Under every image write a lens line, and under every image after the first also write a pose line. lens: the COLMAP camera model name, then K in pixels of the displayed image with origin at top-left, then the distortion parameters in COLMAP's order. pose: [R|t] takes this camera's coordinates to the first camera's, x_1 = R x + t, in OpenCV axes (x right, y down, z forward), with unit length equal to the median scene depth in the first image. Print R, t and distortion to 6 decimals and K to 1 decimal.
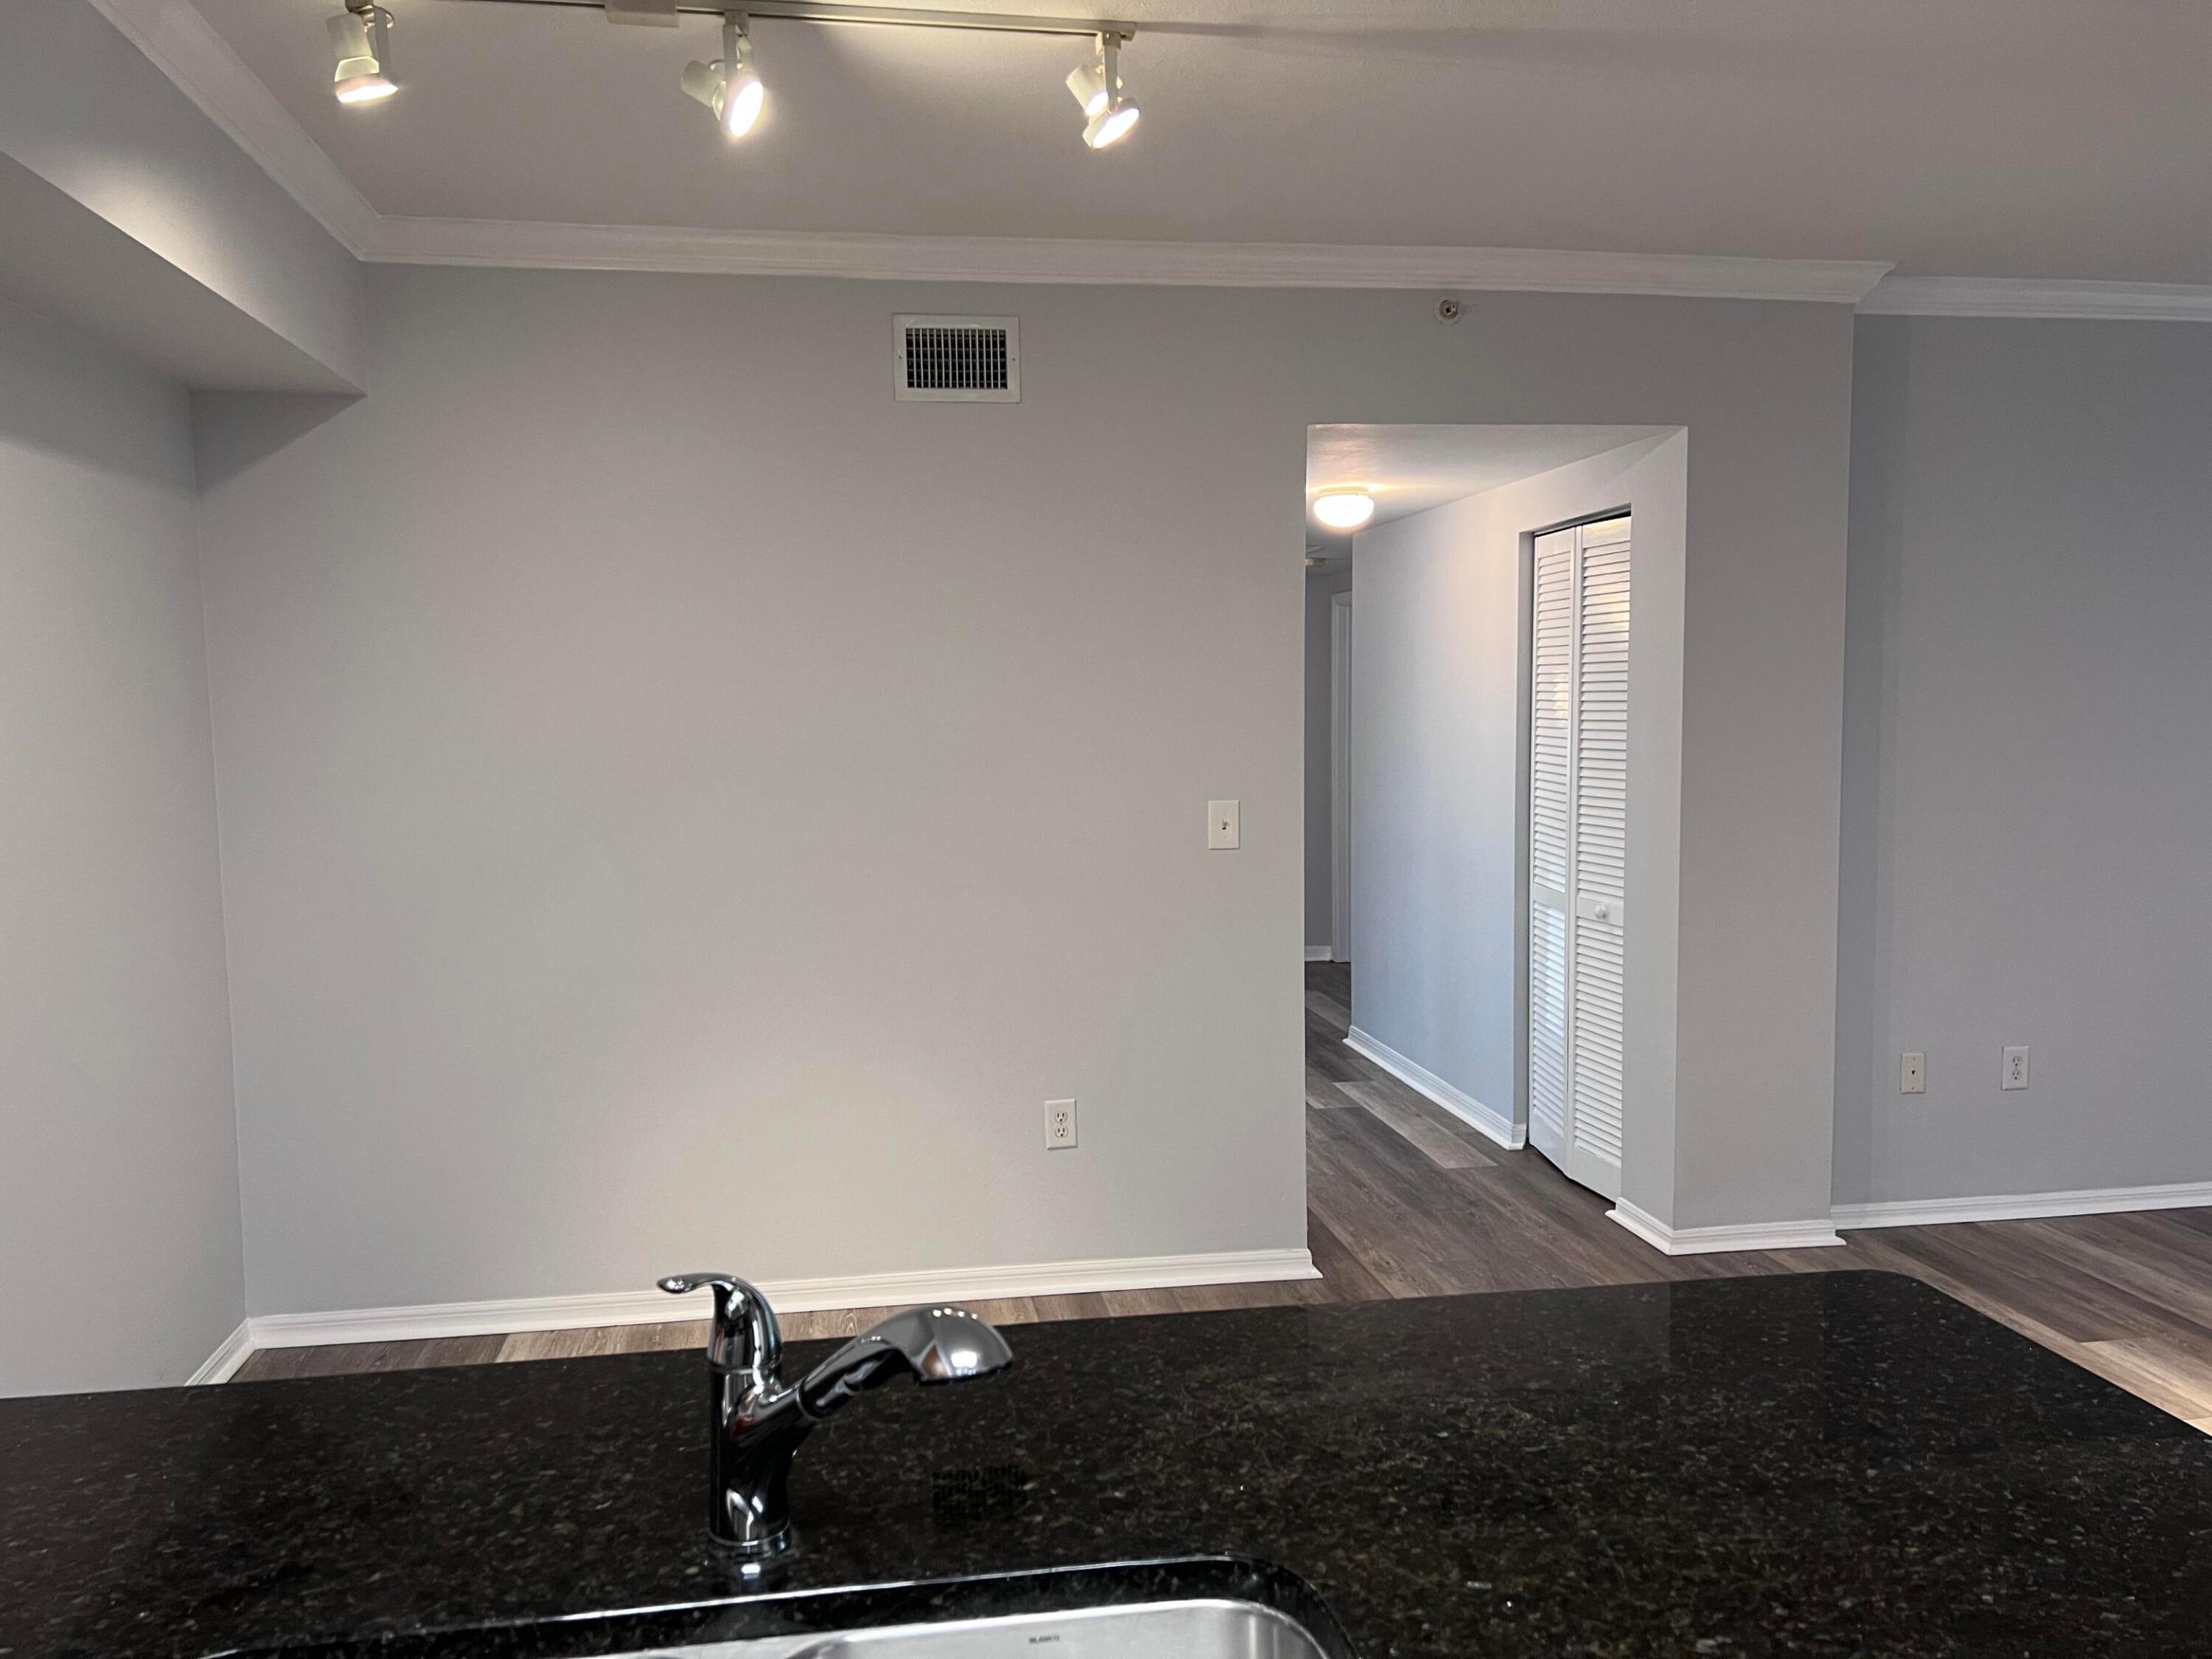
lens RADIAL K [[1656.0, 0, 1106.0], [0, 1656.0, 829.5], [0, 0, 1]] dist [0.097218, -0.110576]
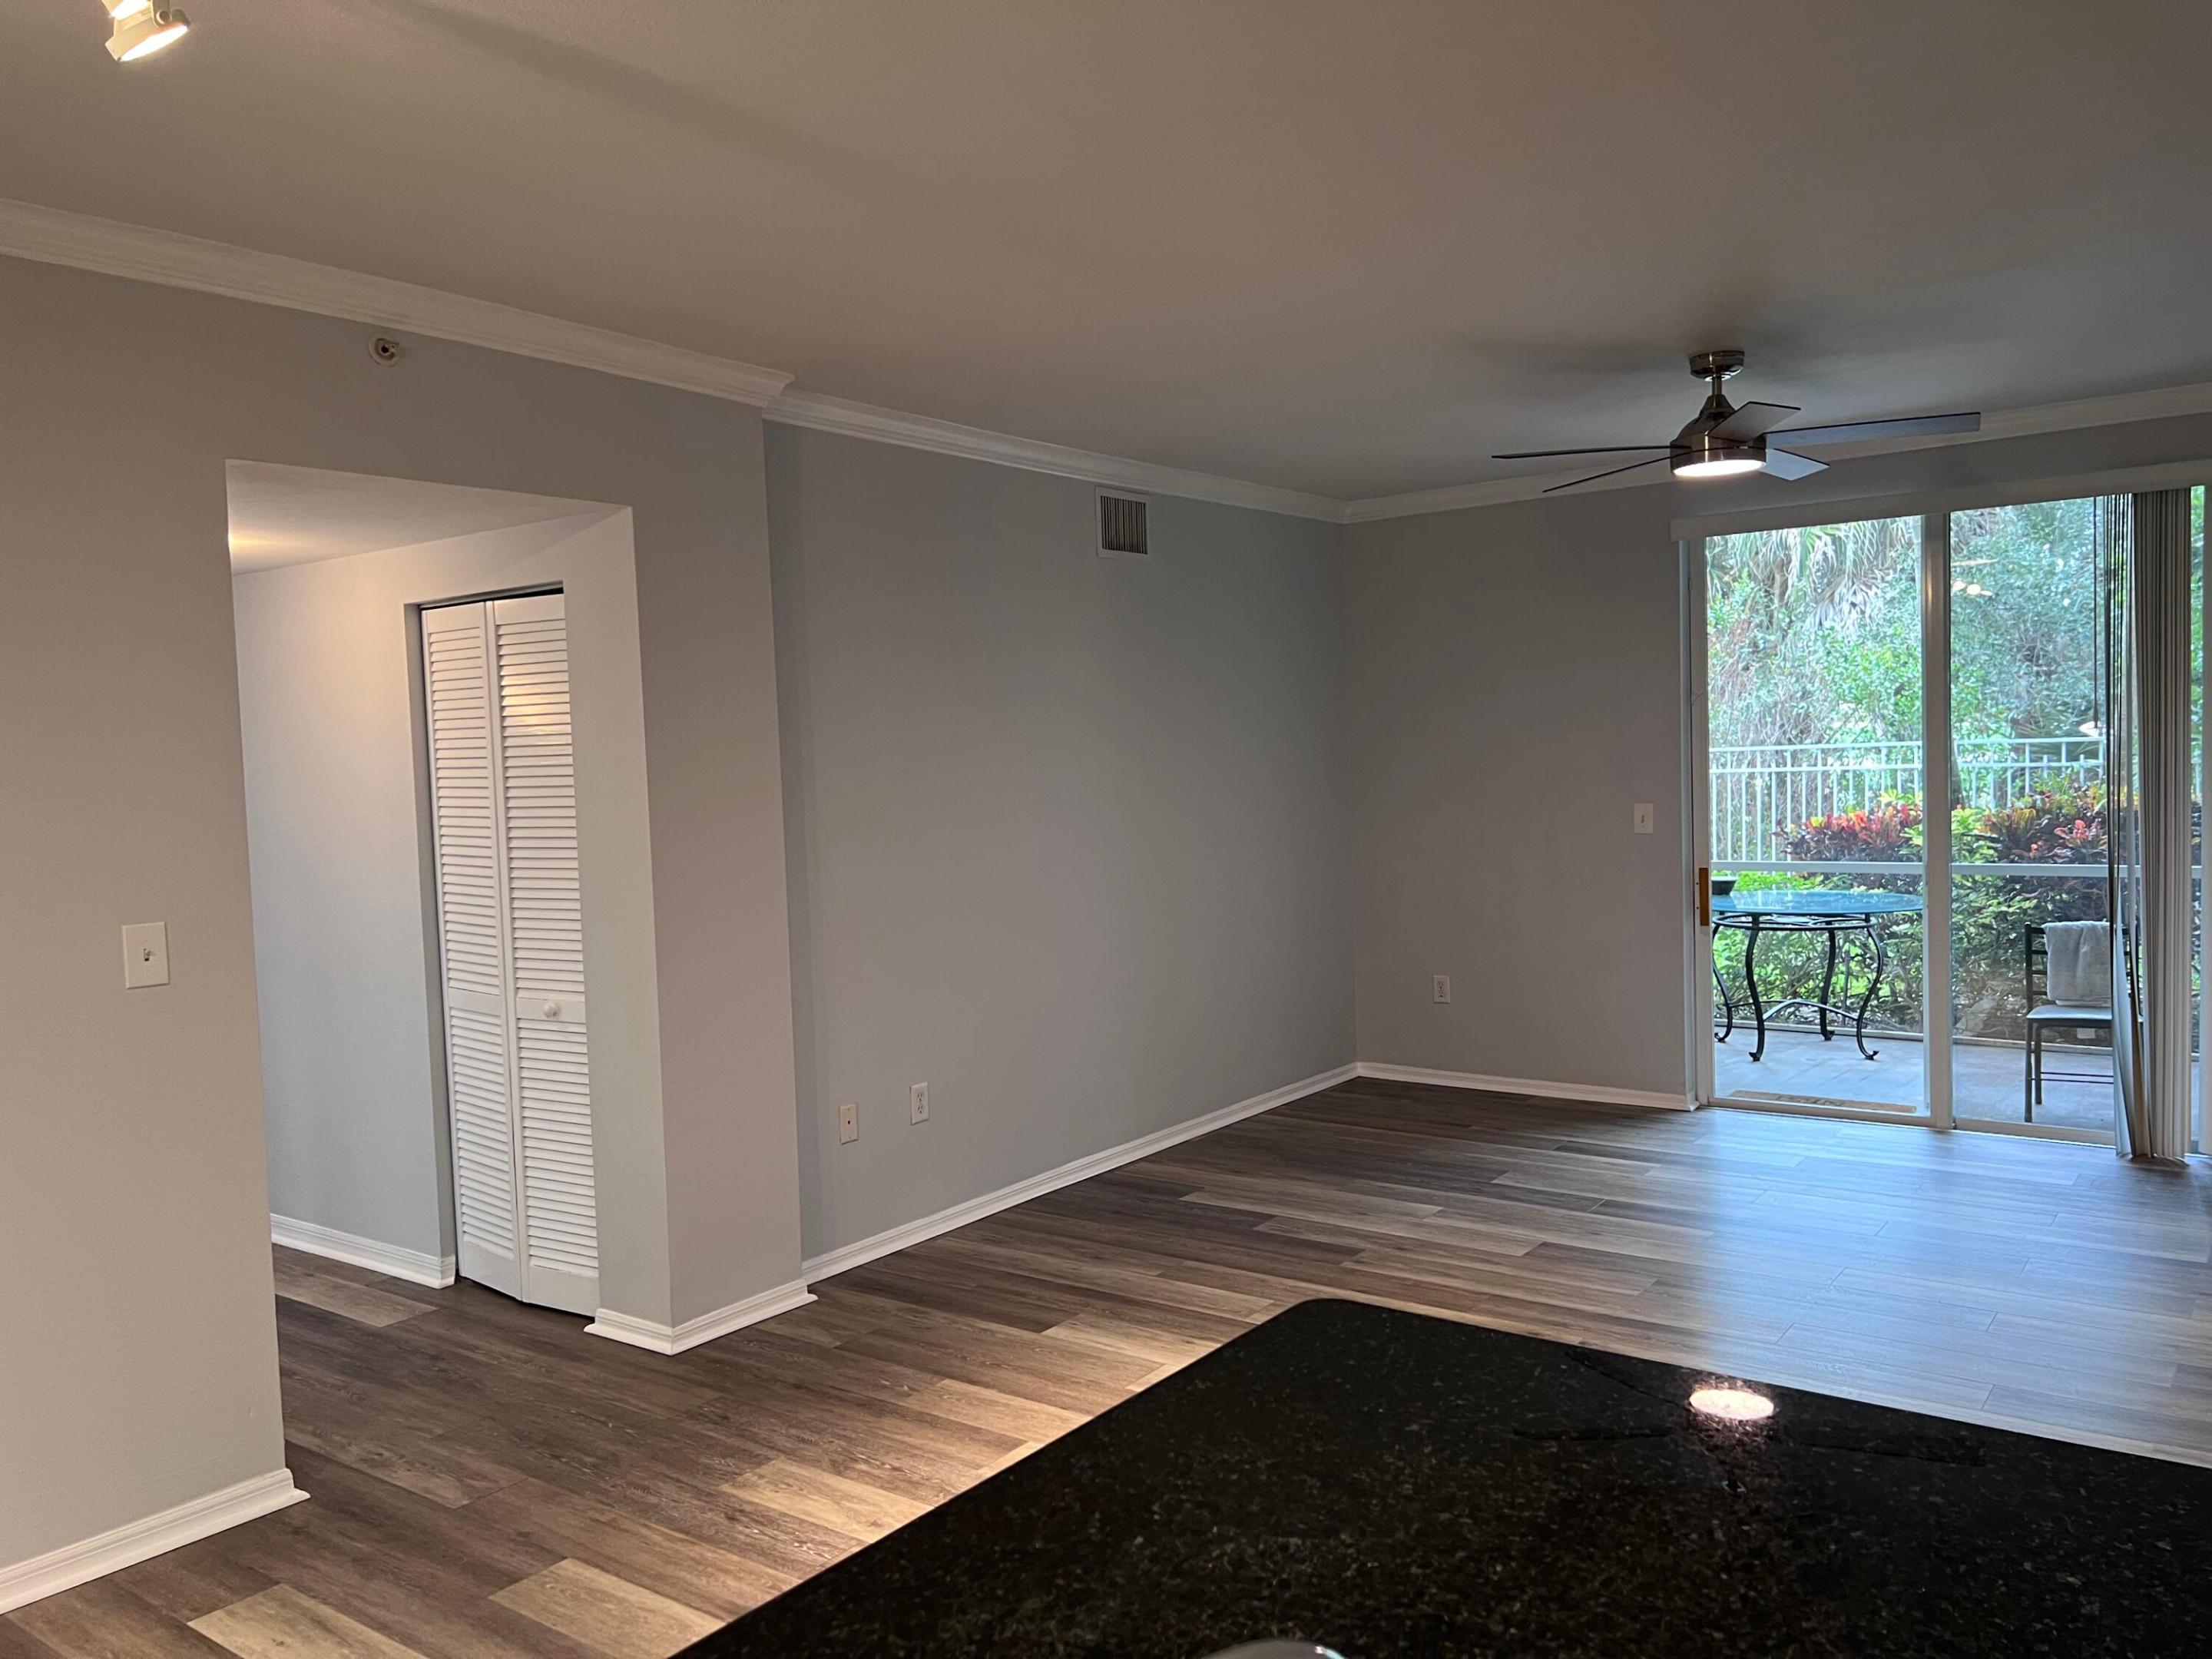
lens RADIAL K [[1654.8, 0, 1093.4], [0, 1654.8, 830.8], [0, 0, 1]] dist [0.043656, -0.051065]
pose [[0.720484, -0.044352, 0.692052, -0.139096], [0.078653, 0.996739, -0.018005, -0.011266], [-0.688997, 0.067405, 0.721623, 0.117849]]
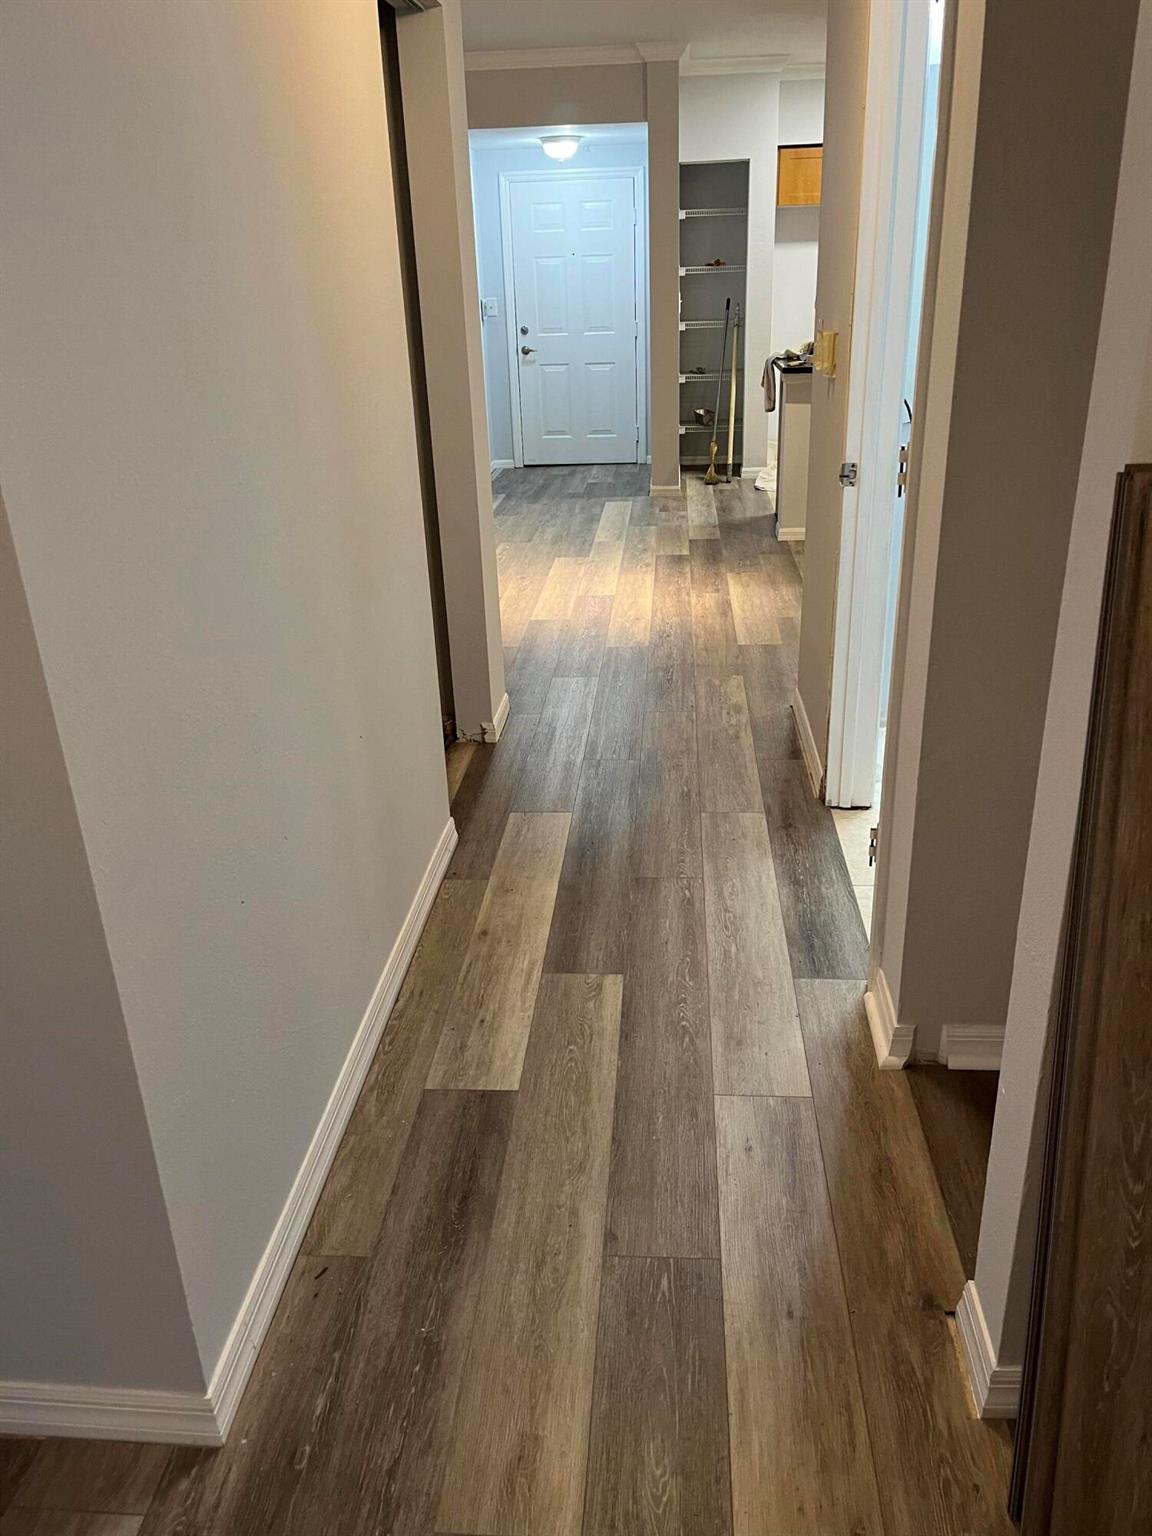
lens RADIAL K [[1174.7, 0, 576.0], [0, 1174.7, 768.0], [0, 0, 1]] dist [-0.083871, -0.000996]
pose [[-0.969763, -0.050984, 0.238662, 0.063680], [0.063883, 0.890804, 0.449876, -0.114465], [-0.235538, 0.451519, -0.860612, 1.790127]]
